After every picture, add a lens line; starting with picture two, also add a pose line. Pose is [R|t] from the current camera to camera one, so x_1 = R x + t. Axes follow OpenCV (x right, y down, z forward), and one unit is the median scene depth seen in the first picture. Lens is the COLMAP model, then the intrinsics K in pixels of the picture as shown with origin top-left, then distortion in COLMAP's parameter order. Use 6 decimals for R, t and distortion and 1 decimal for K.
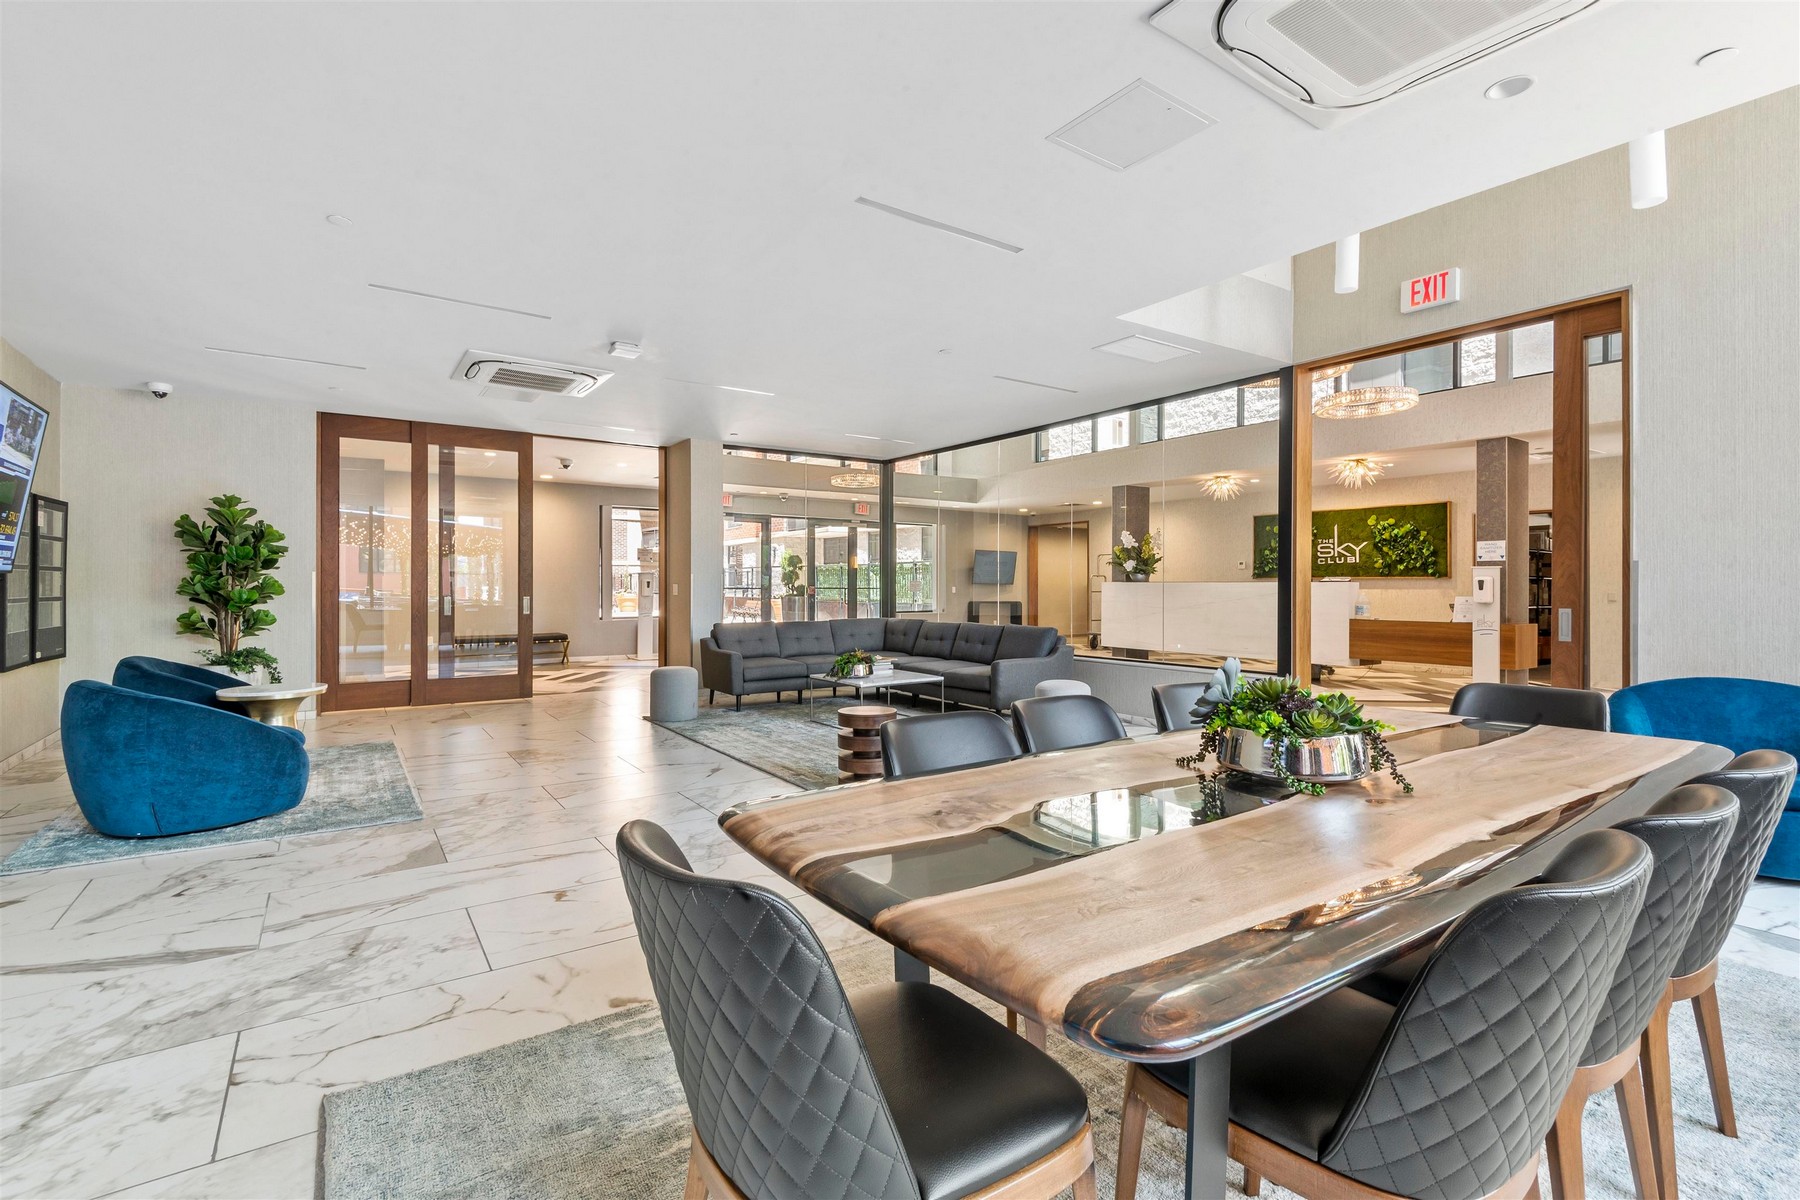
lens RADIAL K [[821.7, 0, 894.1], [0, 821.7, 589.5], [0, 0, 1]] dist [-0.000628, -0.000111]
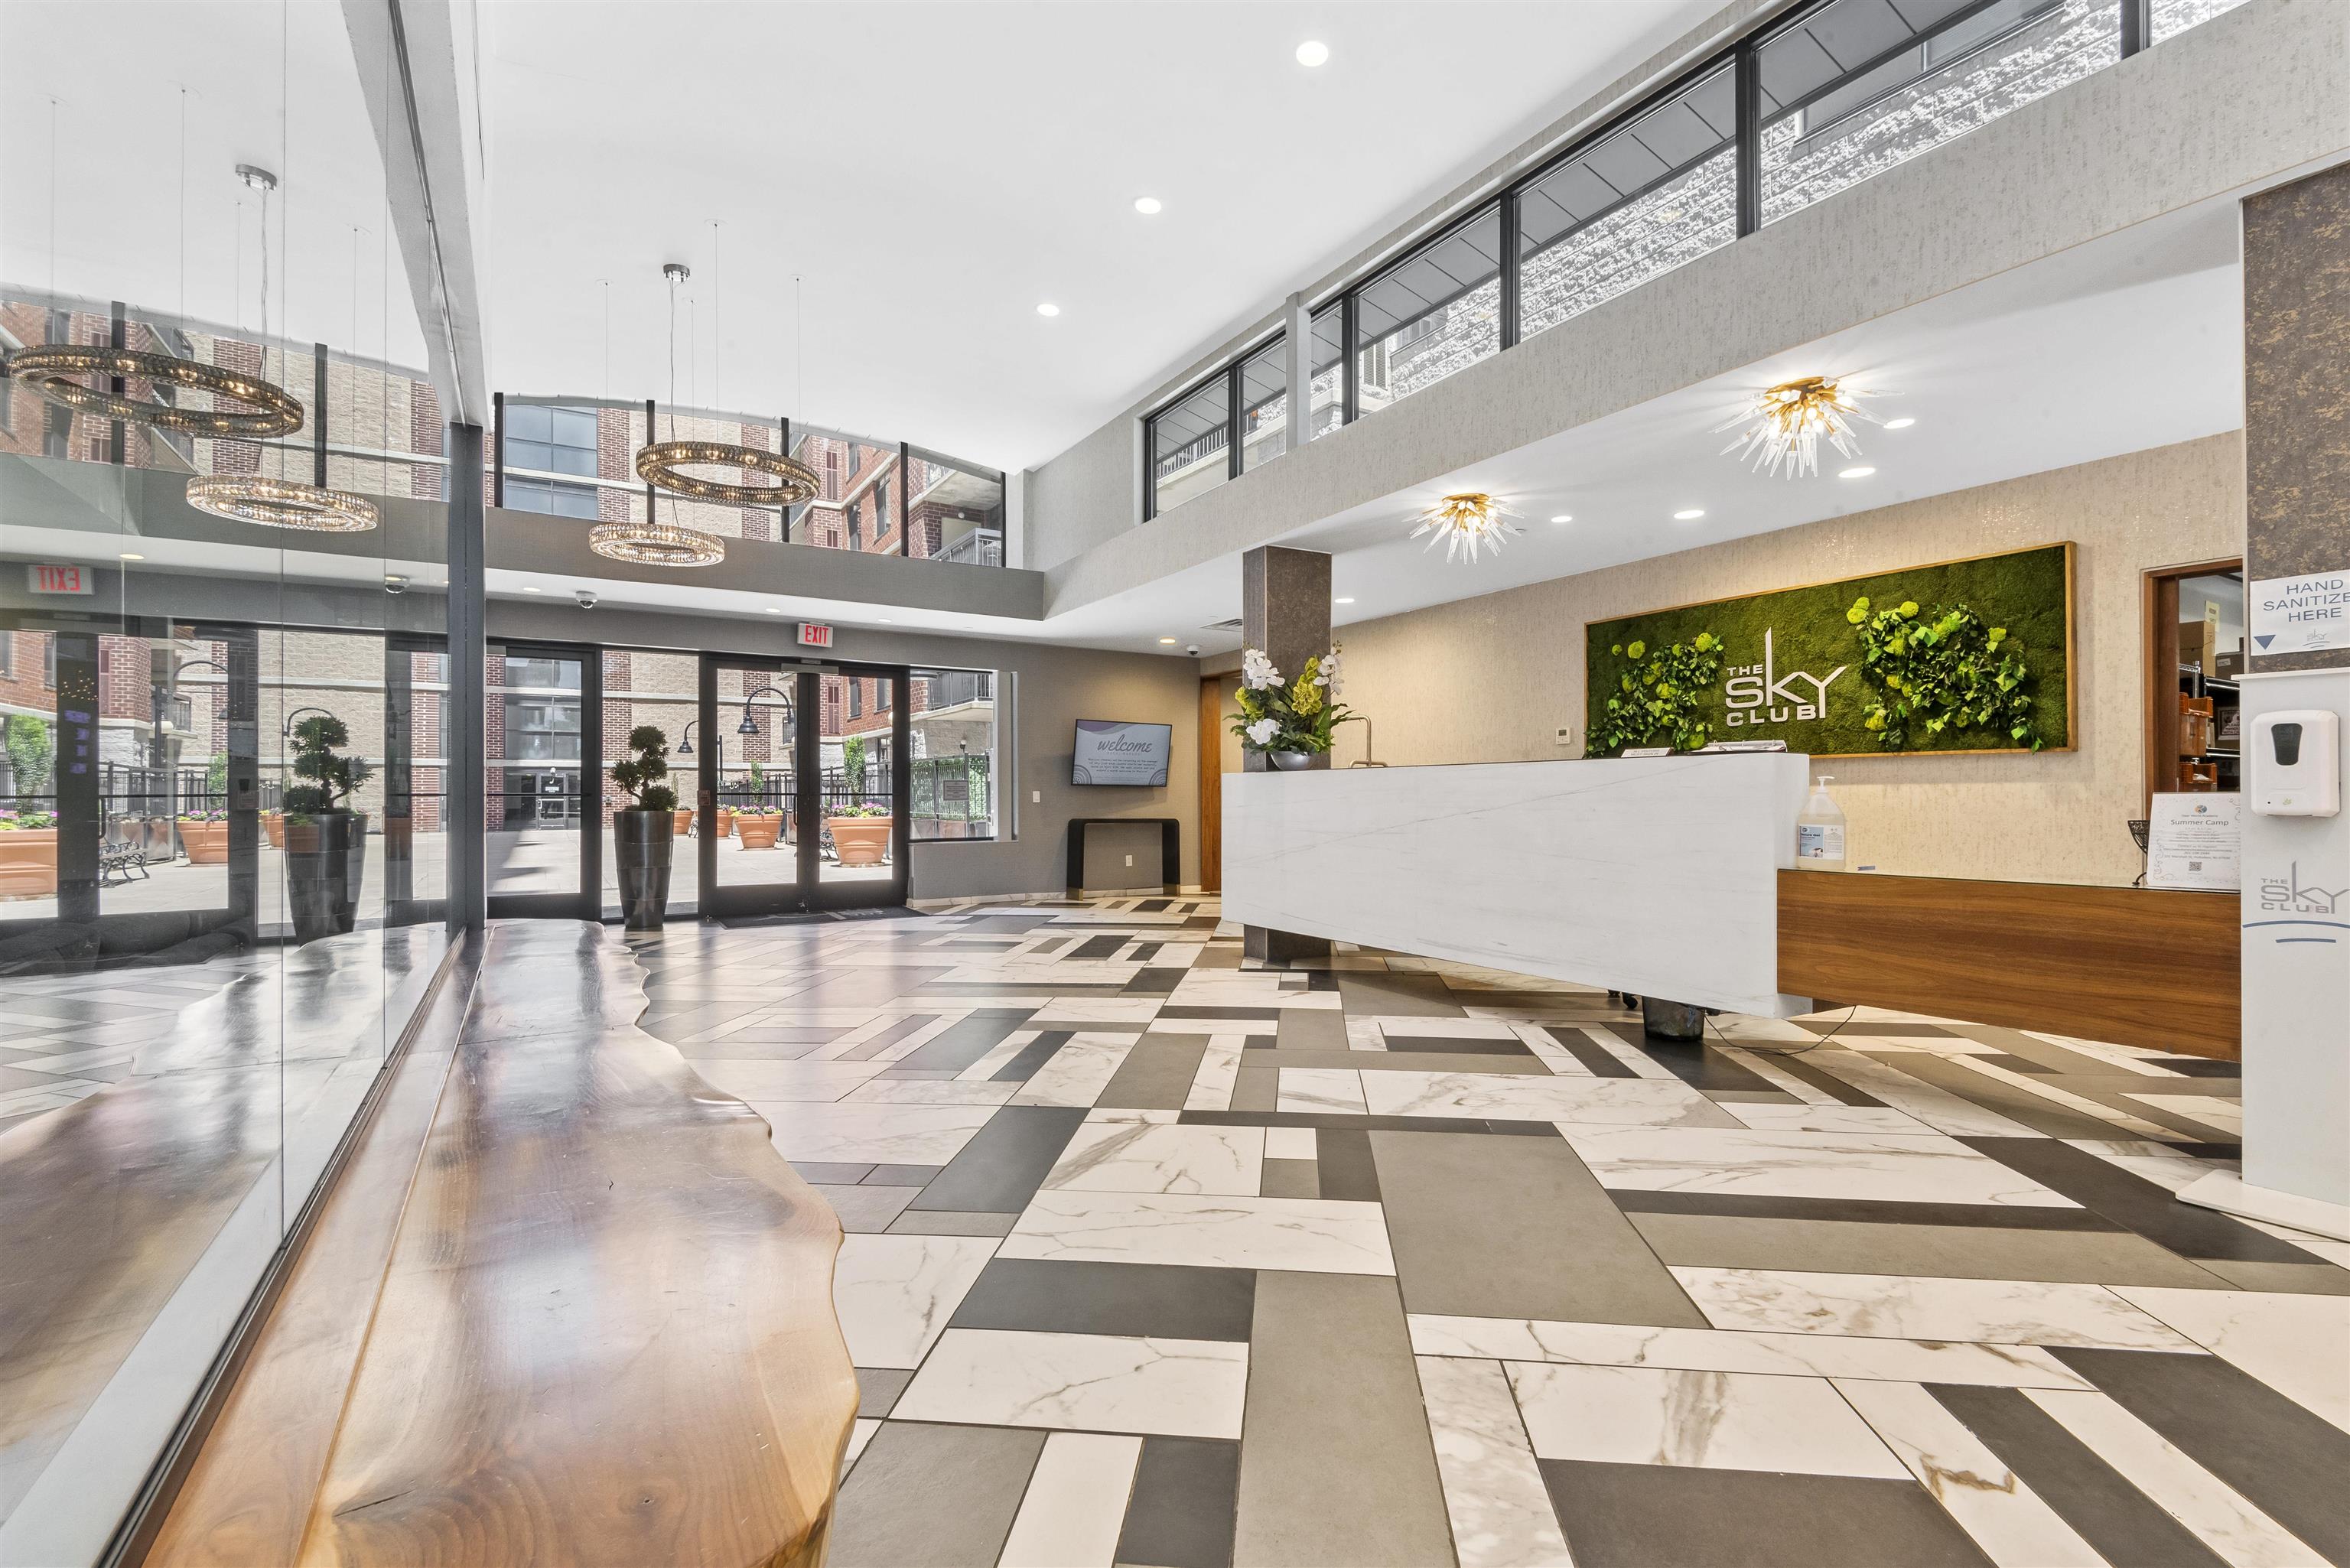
lens RADIAL K [[1072.7, 0, 1182.2], [0, 1072.7, 800.5], [0, 0, 1]] dist [-0.000628, -0.000111]
pose [[0.998859, -0.004174, -0.047576, 0.283255], [0.003985, 0.999984, -0.004061, 0.008323], [0.047592, 0.003866, 0.998859, 0.473046]]
